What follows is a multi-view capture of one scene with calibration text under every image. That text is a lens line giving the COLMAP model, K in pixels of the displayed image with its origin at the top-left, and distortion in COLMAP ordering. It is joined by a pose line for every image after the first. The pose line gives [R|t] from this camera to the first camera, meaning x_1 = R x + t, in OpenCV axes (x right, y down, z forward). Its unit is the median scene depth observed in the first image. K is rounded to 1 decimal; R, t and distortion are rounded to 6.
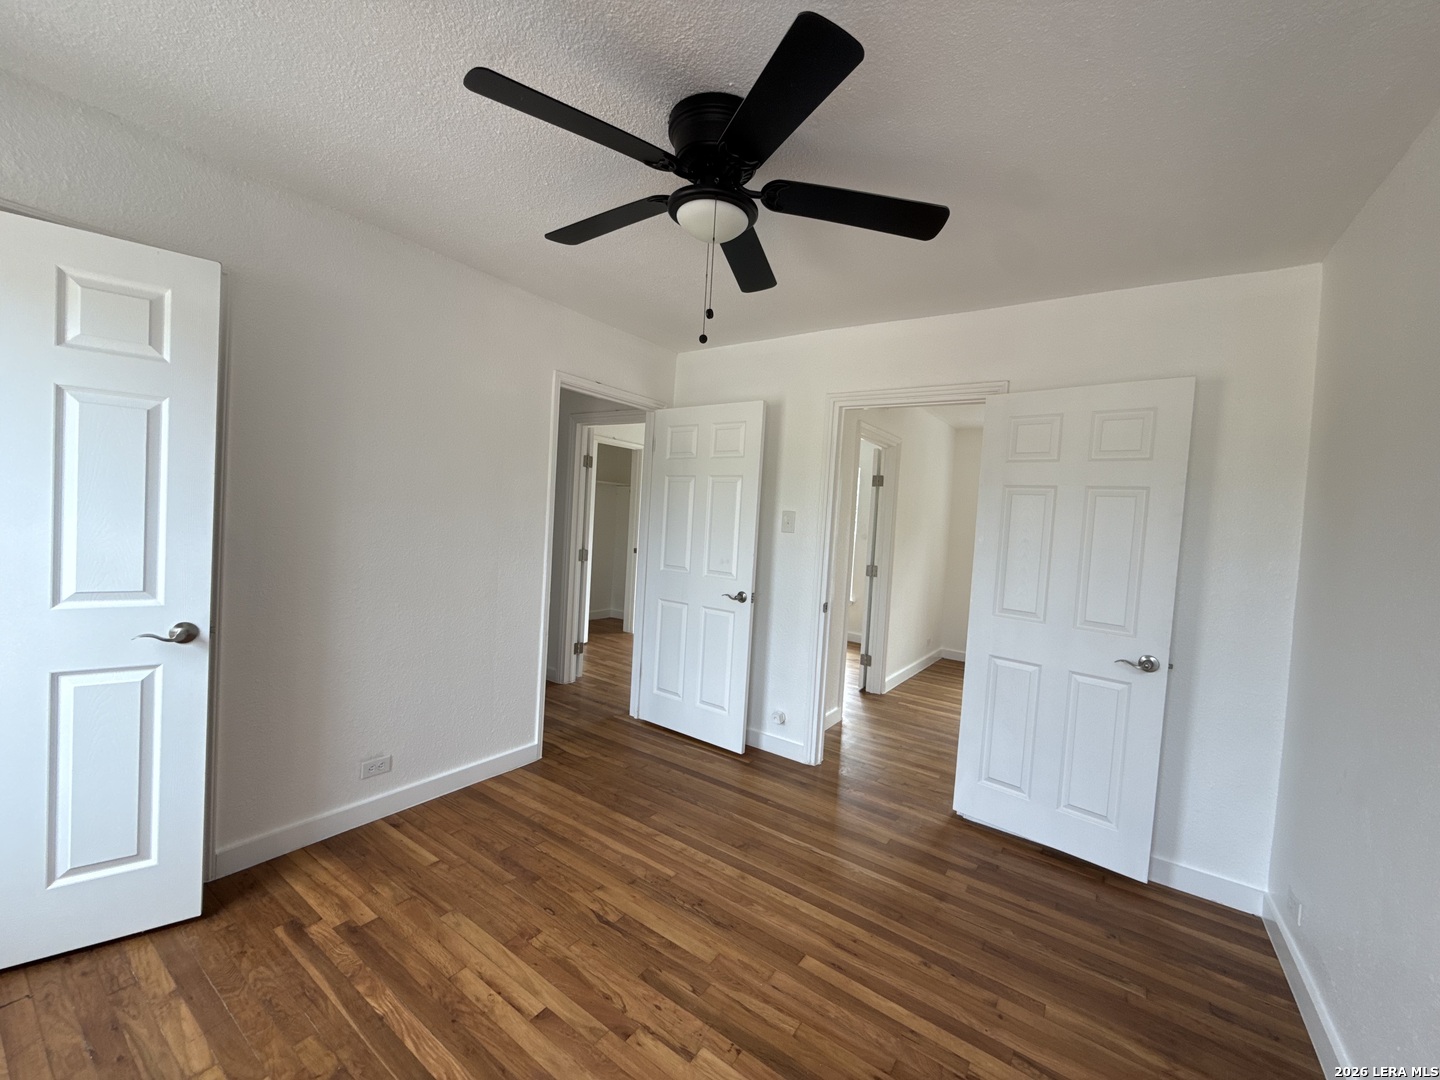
lens RADIAL K [[585.2, 0, 713.3], [0, 585.2, 532.0], [0, 0, 1]] dist [0.001256, 0.000732]
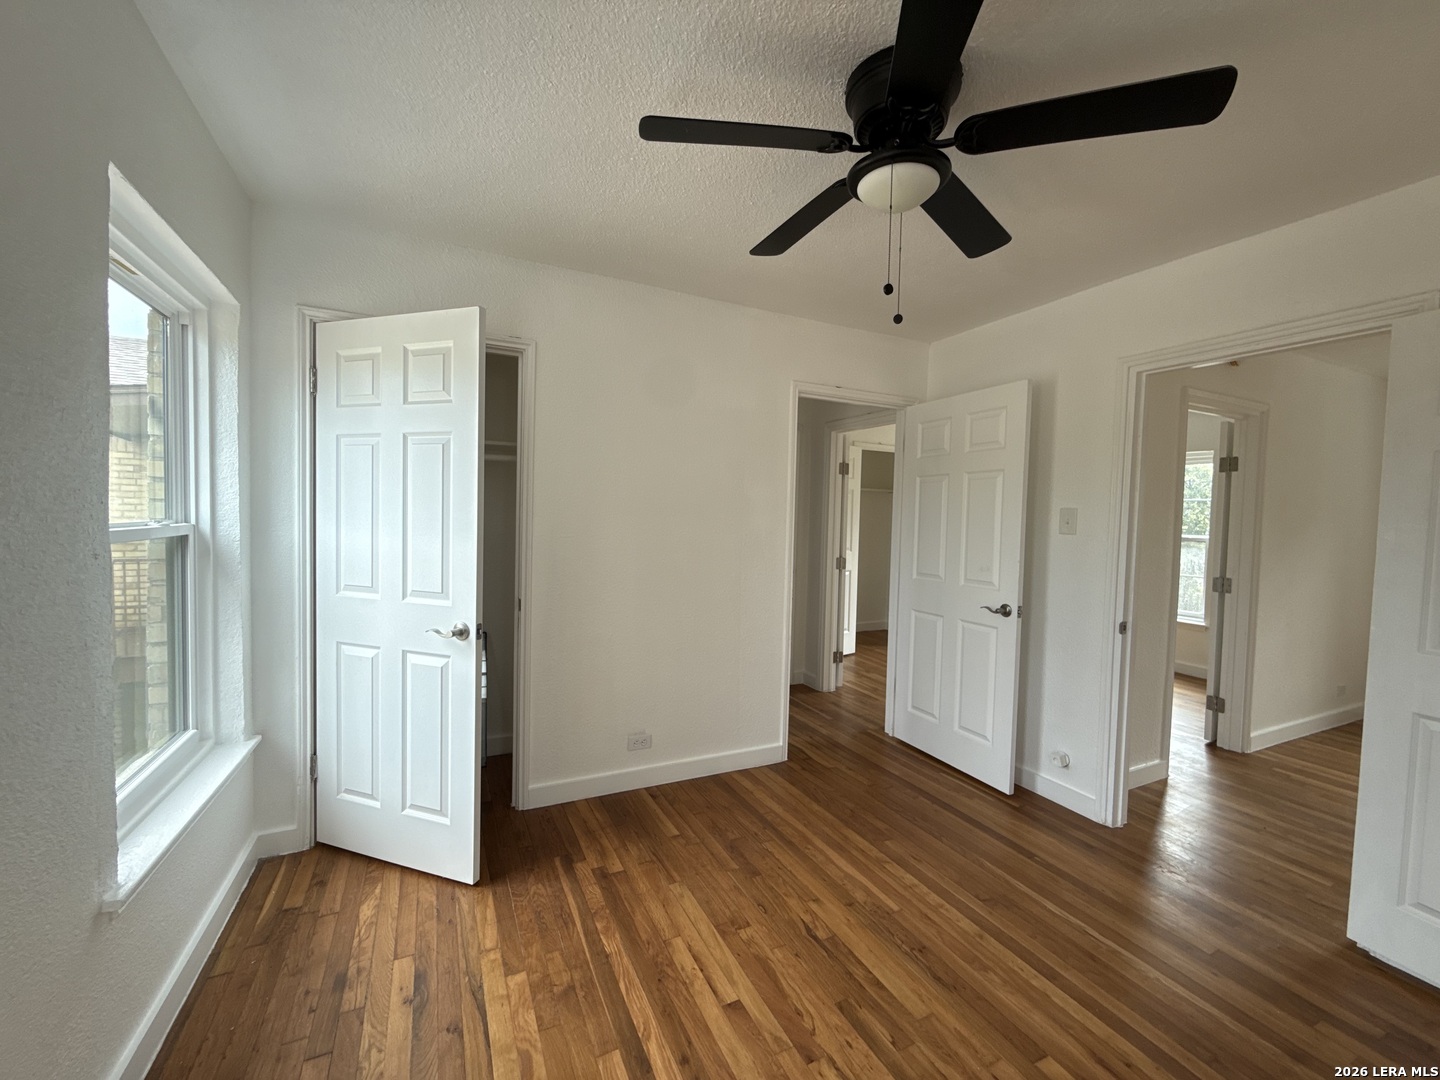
lens RADIAL K [[585.2, 0, 720.0], [0, 585.2, 533.9], [0, 0, 1]] dist [0.001256, 0.000732]
pose [[0.872260, -0.024636, -0.488421, 0.133321], [0.014571, 0.999596, -0.024399, 0.017314], [0.488825, 0.014166, 0.872267, 0.055017]]
